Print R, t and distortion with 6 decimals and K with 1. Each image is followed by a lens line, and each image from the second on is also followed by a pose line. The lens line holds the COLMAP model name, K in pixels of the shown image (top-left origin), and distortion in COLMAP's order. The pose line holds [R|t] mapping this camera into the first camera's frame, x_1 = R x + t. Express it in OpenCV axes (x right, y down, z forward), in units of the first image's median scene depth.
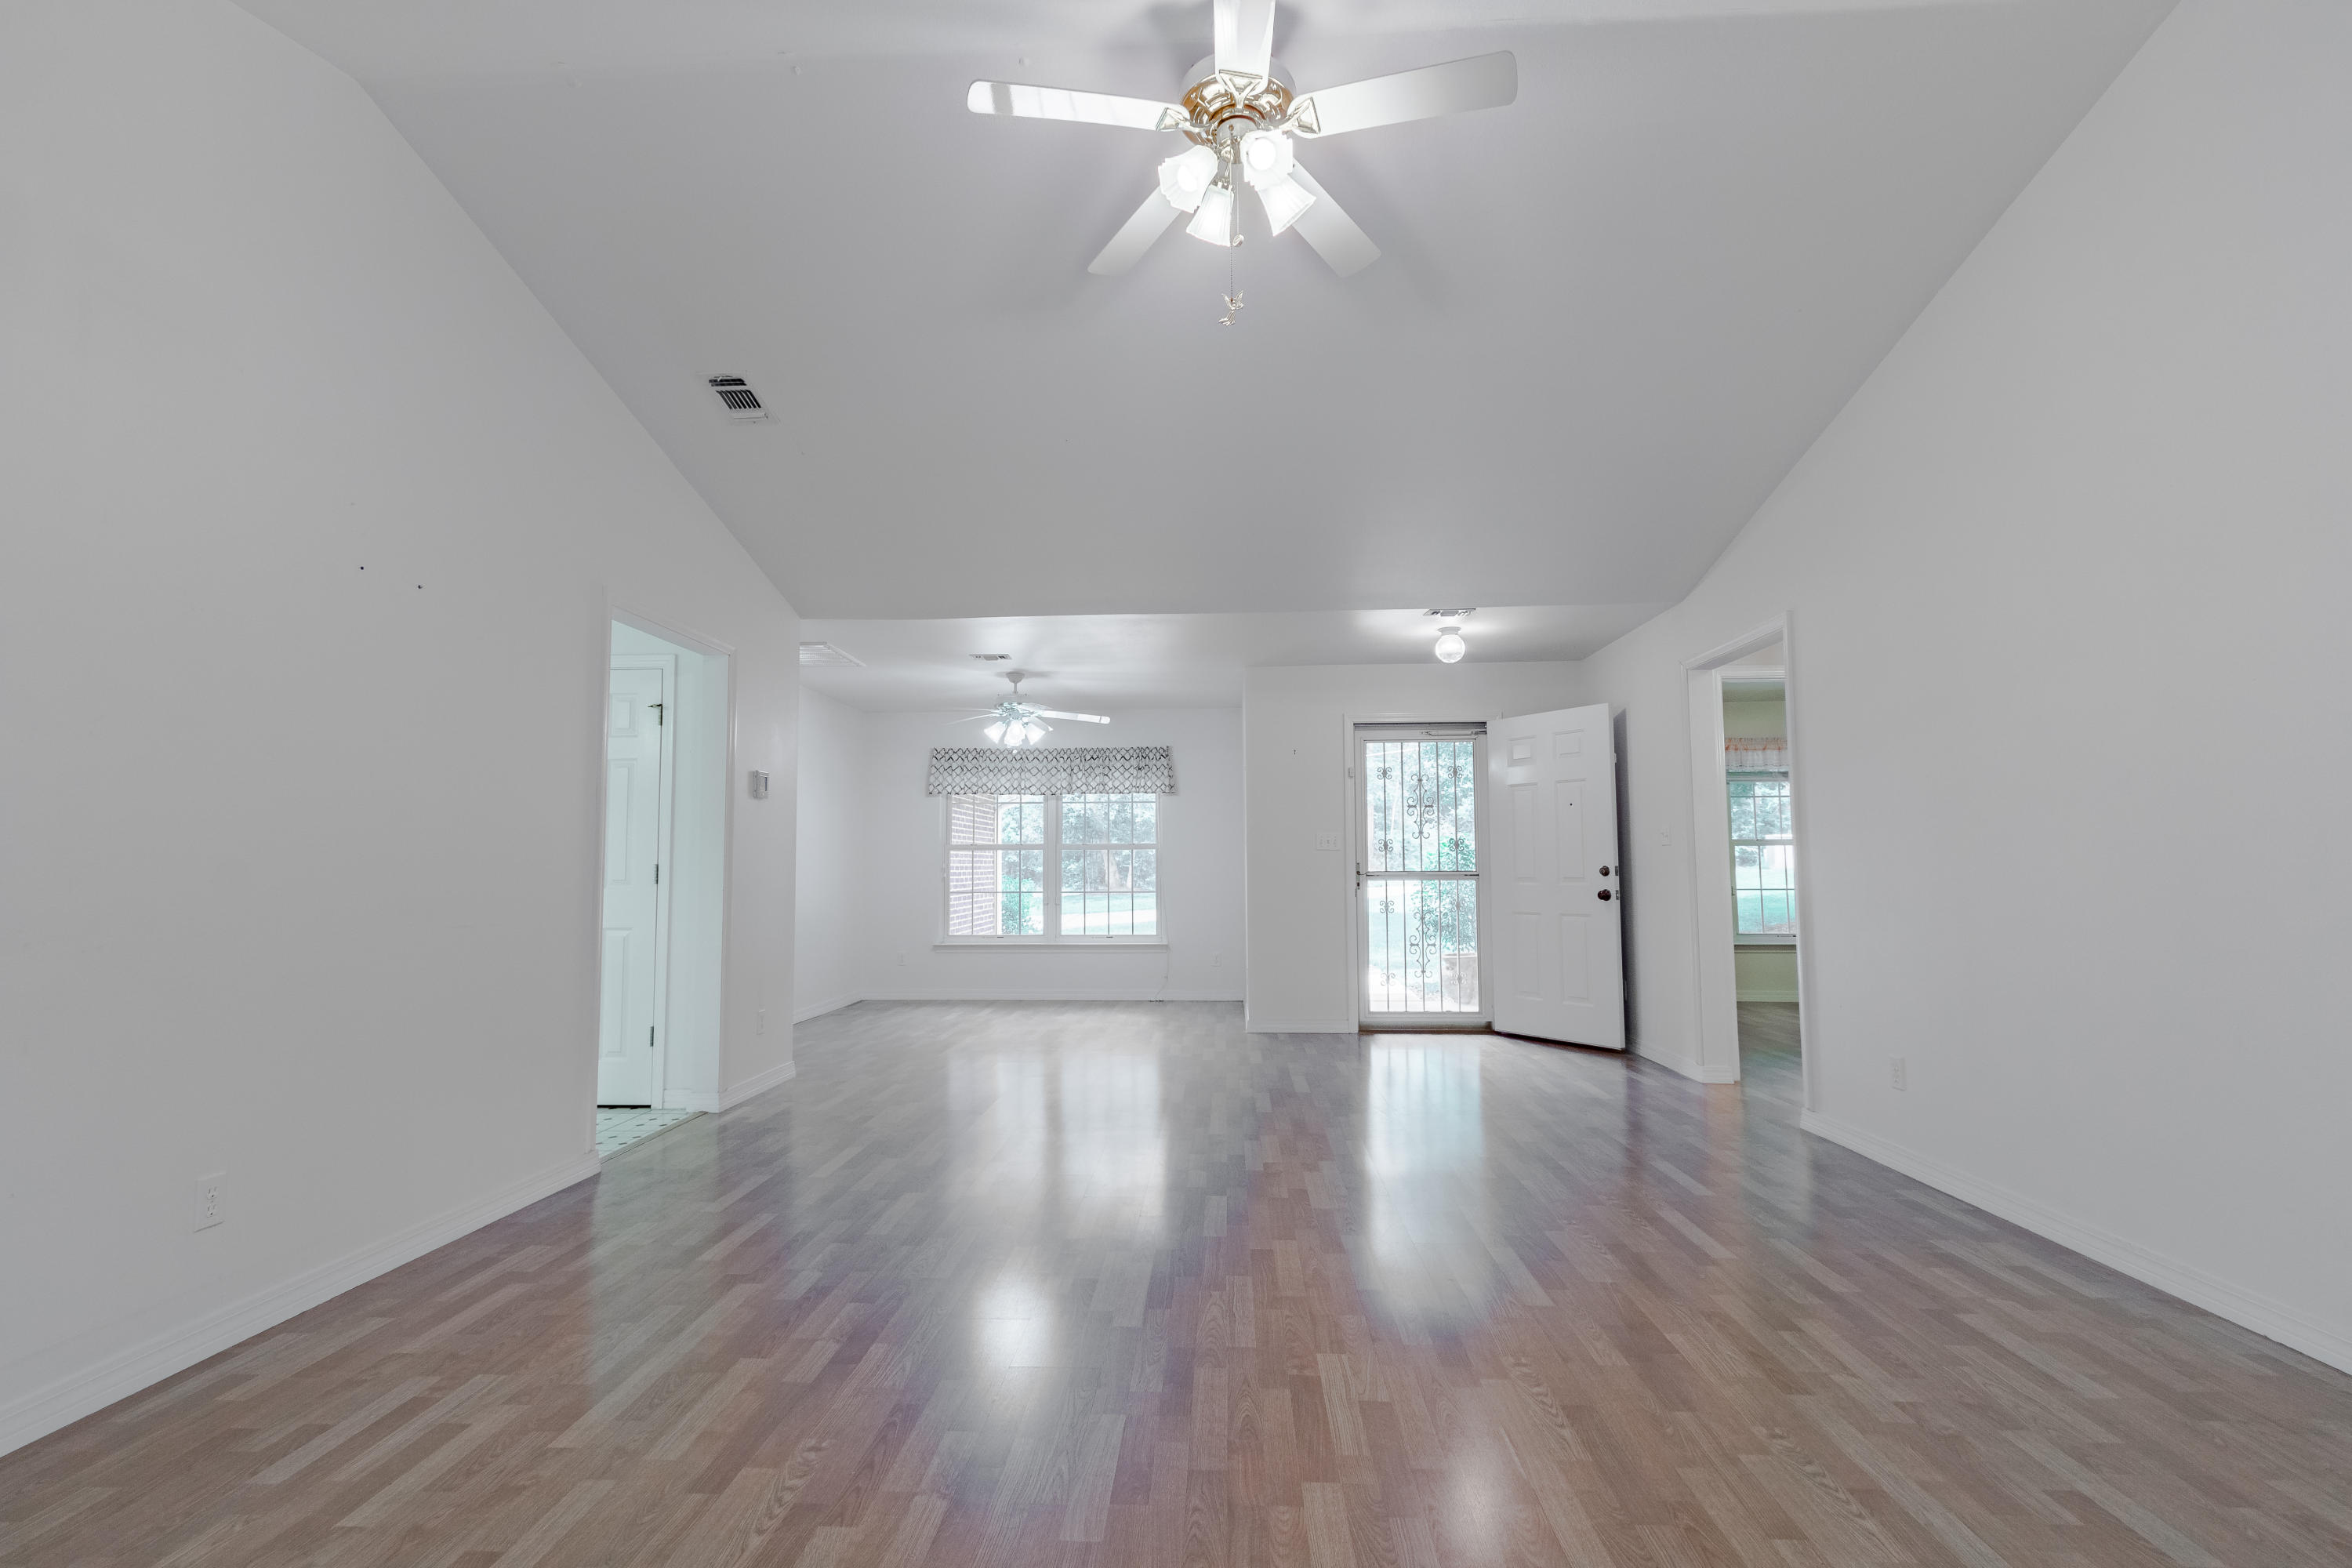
lens RADIAL K [[1063.7, 0, 1169.3], [0, 1063.7, 773.7], [0, 0, 1]] dist [0.003876, -0.000461]
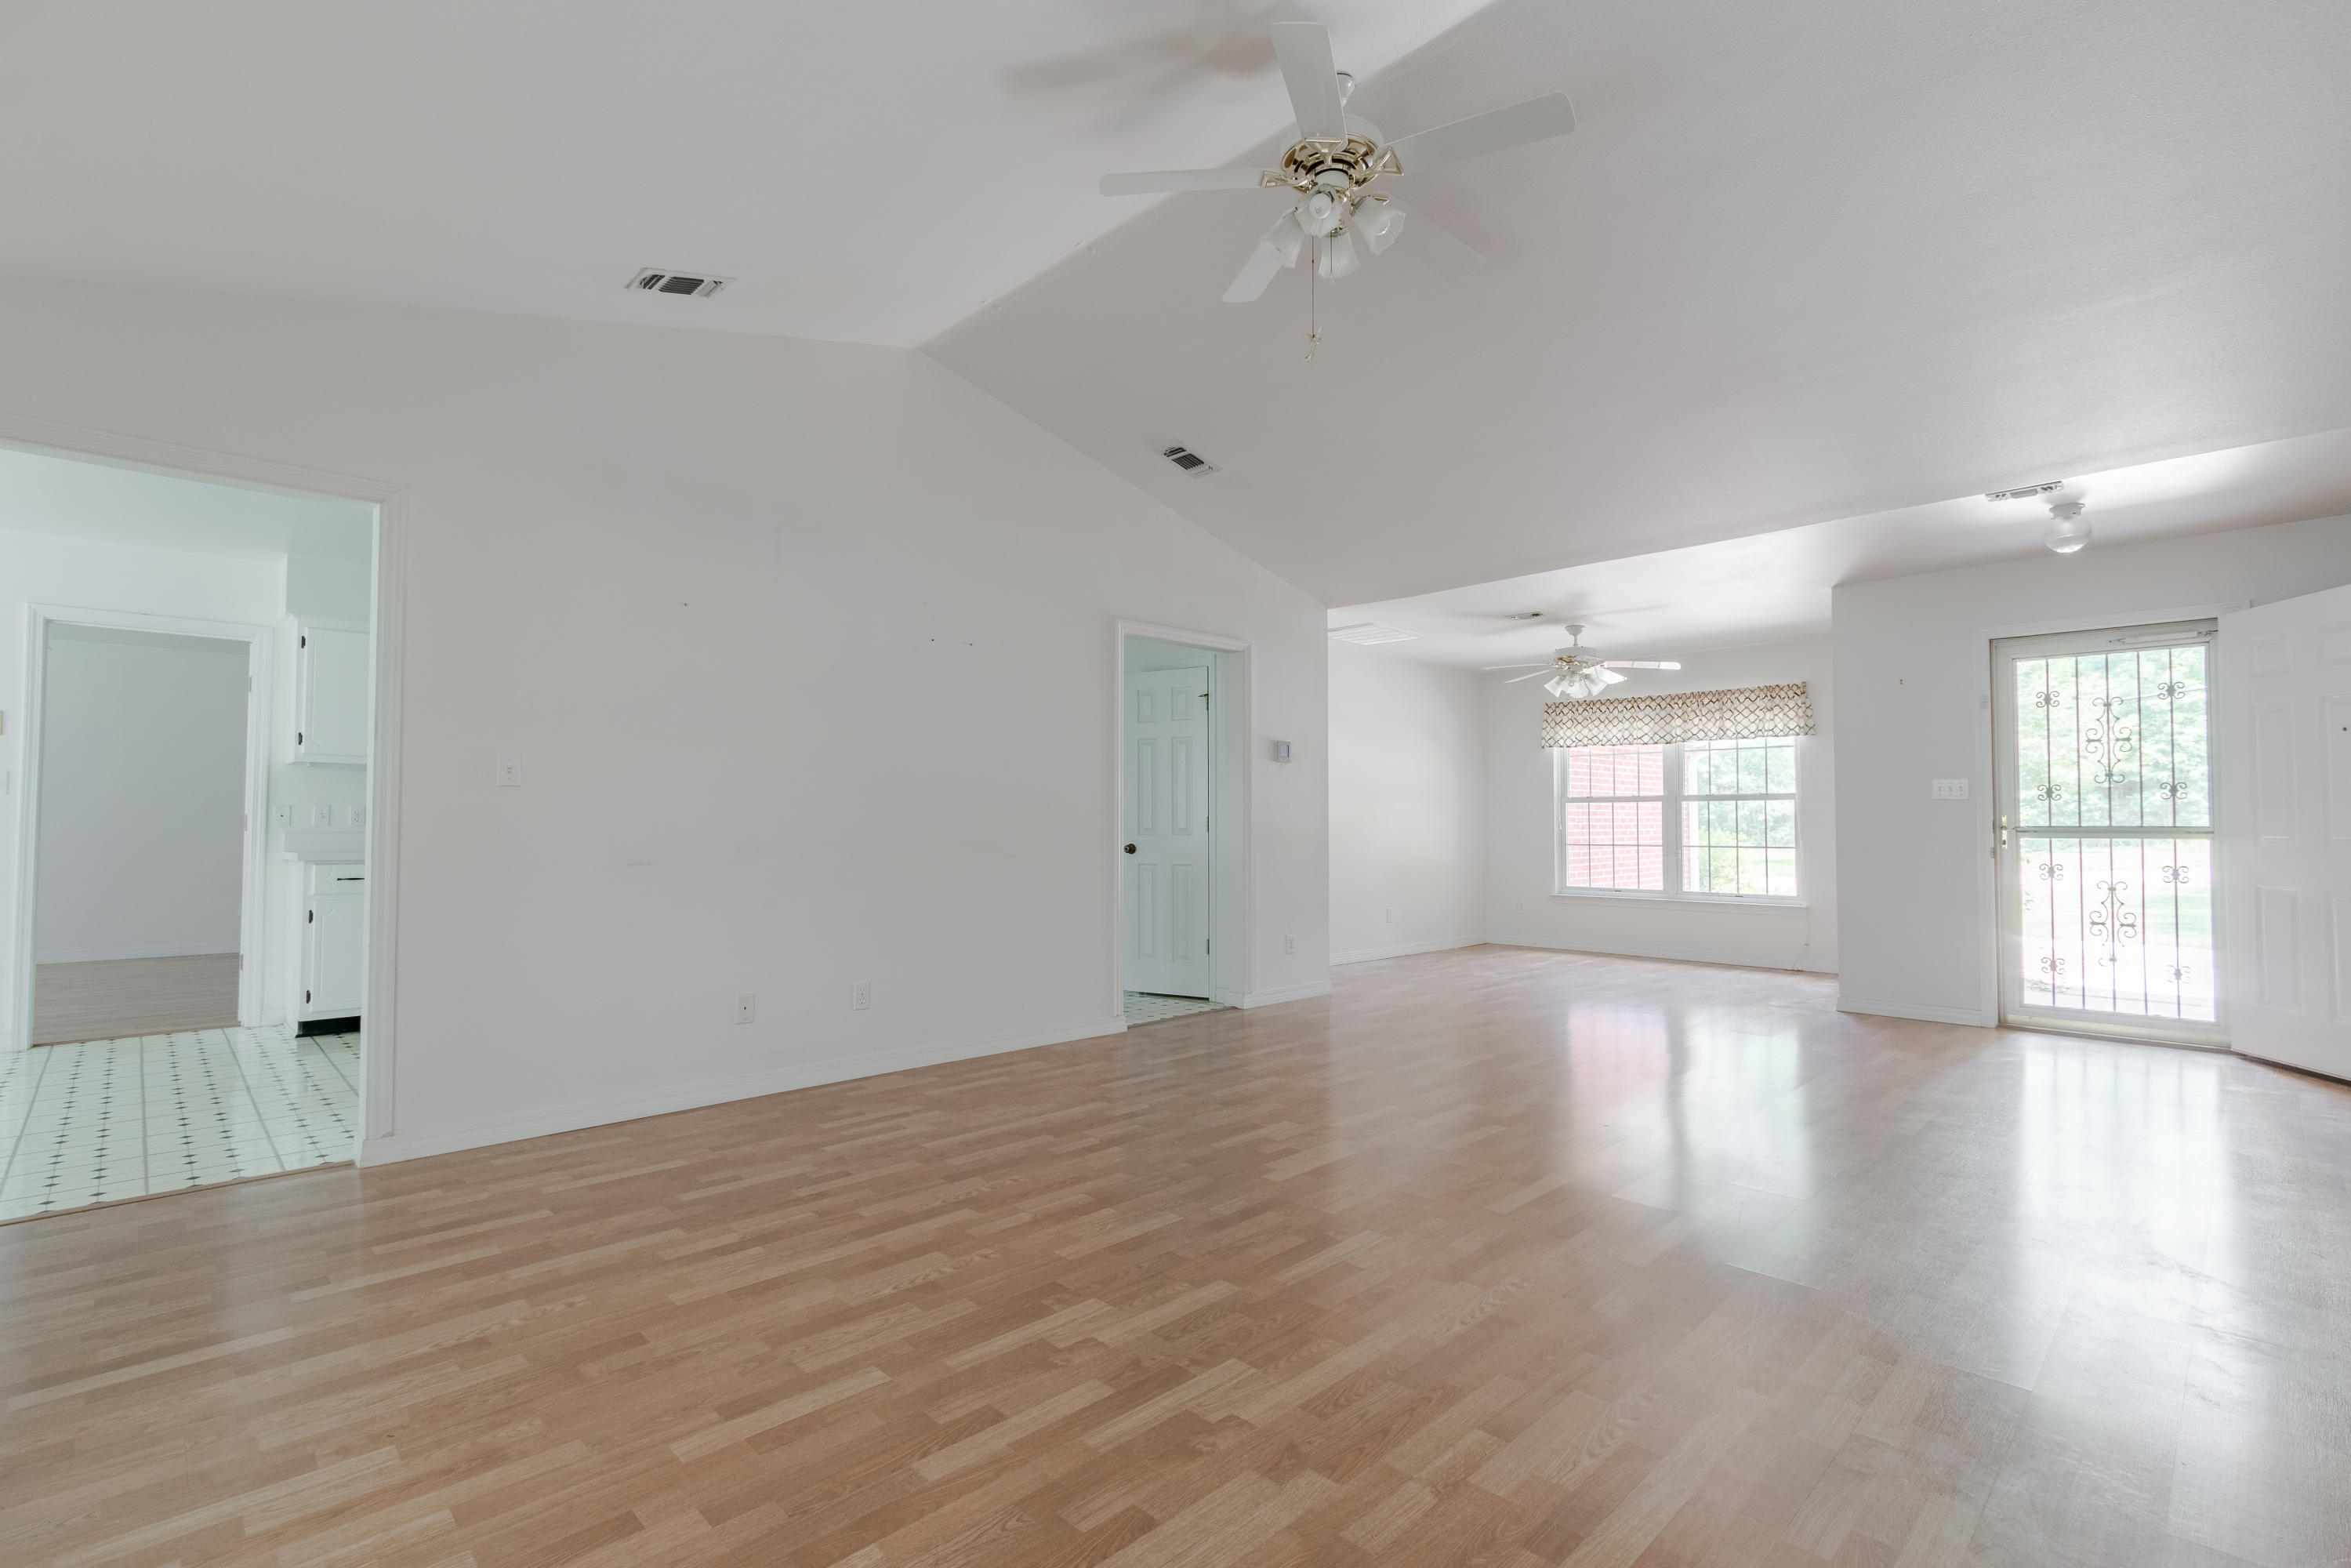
lens RADIAL K [[1063.3, 0, 1174.5], [0, 1063.3, 780.9], [0, 0, 1]] dist [0.003876, -0.000461]
pose [[0.737502, -0.022270, -0.674978, 0.258534], [0.057813, 0.997869, 0.030245, -0.001098], [0.672866, -0.061328, 0.737218, 0.003707]]
